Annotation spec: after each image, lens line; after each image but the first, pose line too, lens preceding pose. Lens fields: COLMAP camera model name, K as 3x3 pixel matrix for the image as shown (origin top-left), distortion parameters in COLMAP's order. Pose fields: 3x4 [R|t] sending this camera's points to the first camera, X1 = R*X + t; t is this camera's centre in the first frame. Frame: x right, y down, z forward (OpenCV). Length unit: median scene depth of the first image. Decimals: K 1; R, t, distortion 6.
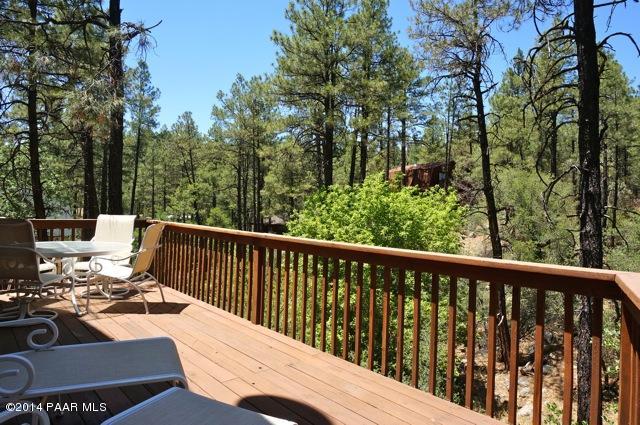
lens RADIAL K [[420.7, 0, 322.6], [0, 420.7, 212.3], [0, 0, 1]] dist [0.003640, 0.001000]
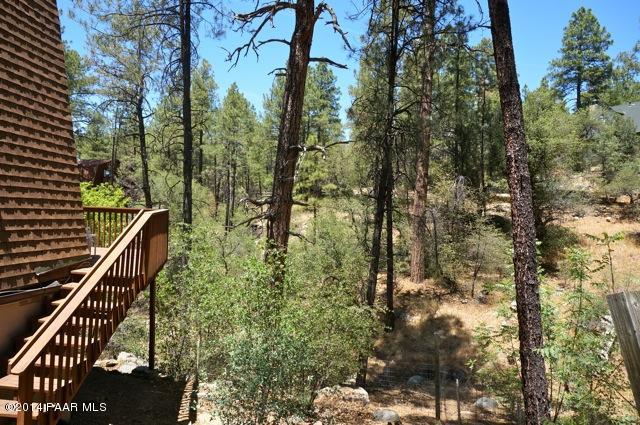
lens RADIAL K [[420.7, 0, 323.4], [0, 420.7, 212.7], [0, 0, 1]] dist [0.003640, 0.001000]
pose [[0.724035, 0.017996, 0.689529, -0.115824], [-0.020935, 0.999772, -0.004110, 0.016862], [-0.689446, -0.011460, 0.724246, -0.340383]]
